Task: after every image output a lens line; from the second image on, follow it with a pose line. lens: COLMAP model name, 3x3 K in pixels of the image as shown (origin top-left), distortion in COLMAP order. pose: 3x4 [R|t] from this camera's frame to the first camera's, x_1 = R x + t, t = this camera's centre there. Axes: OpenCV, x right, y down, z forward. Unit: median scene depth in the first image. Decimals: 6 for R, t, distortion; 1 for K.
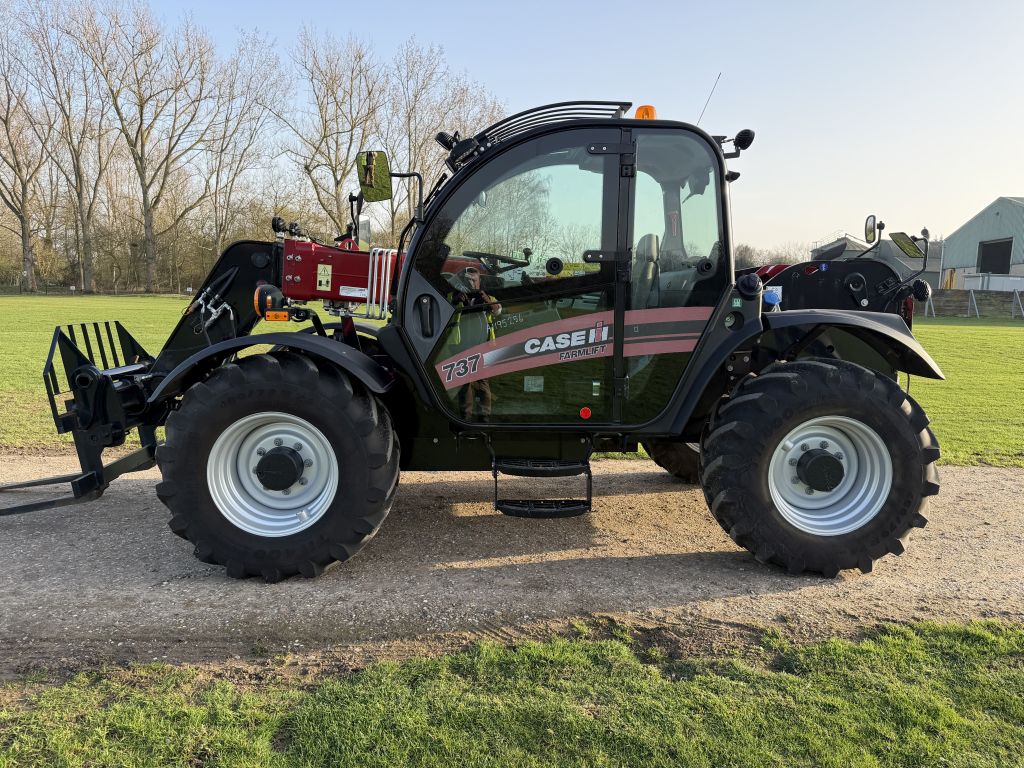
lens RADIAL K [[705.3, 0, 506.8], [0, 705.3, 383.1], [0, 0, 1]] dist [0.053077, -0.075677]
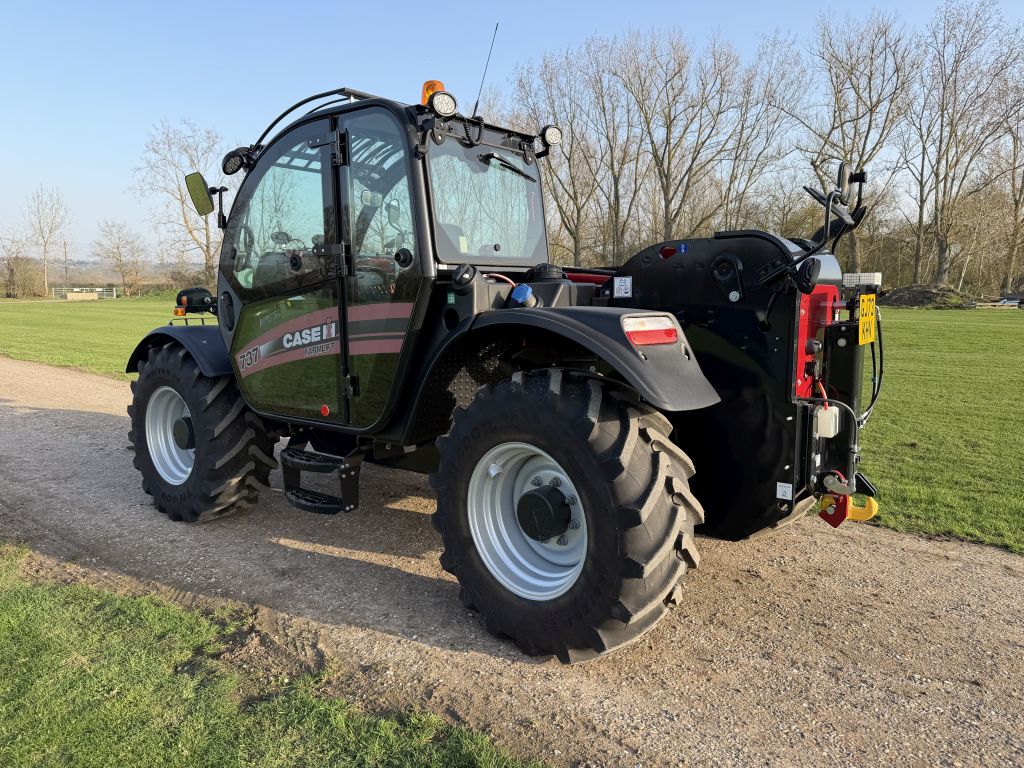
lens RADIAL K [[705.3, 0, 506.8], [0, 705.3, 383.1], [0, 0, 1]] dist [0.053077, -0.075677]
pose [[0.757482, 0.066558, -0.649455, 0.946469], [-0.070011, 0.997334, 0.020553, -0.033521], [0.649091, 0.029901, 0.760123, 0.409036]]
